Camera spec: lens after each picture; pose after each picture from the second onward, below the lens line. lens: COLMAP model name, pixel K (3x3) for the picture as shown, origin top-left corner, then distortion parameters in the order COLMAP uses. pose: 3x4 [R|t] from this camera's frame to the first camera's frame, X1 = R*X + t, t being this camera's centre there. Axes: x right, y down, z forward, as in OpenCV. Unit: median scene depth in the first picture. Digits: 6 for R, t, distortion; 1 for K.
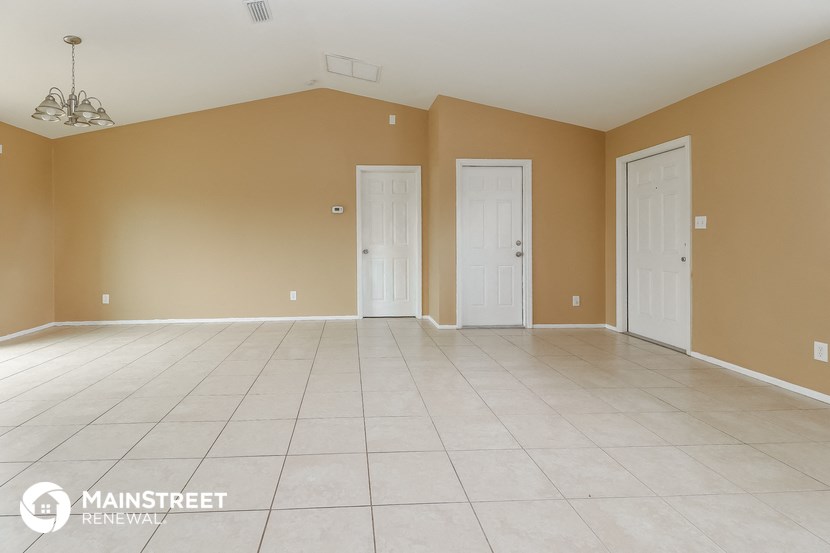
lens RADIAL K [[409.8, 0, 415.0], [0, 409.8, 243.6], [0, 0, 1]] dist [0.001041, -0.000011]
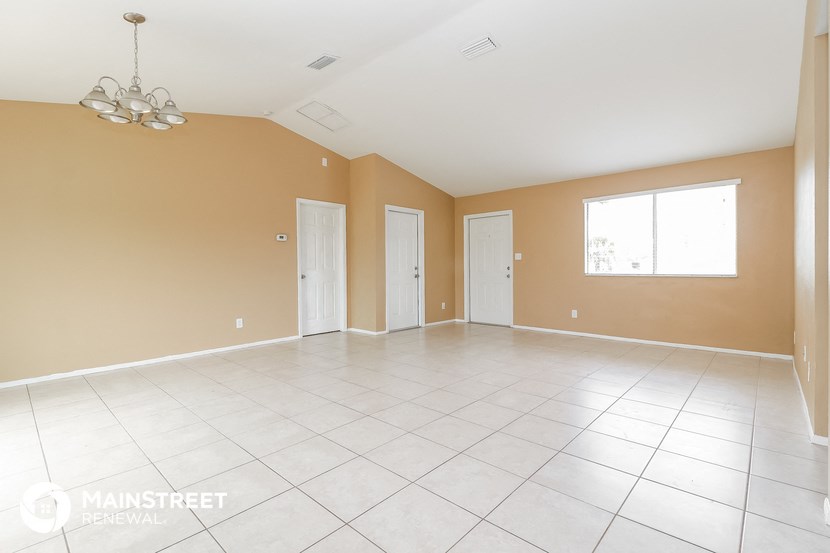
lens RADIAL K [[384.6, 0, 417.9], [0, 384.6, 272.7], [0, 0, 1]] dist [0.000204, -0.000028]
pose [[0.707109, -0.013283, 0.706980, -0.682289], [0.010057, 0.999911, 0.008728, 0.002796], [-0.707033, 0.000939, 0.707180, 0.050946]]
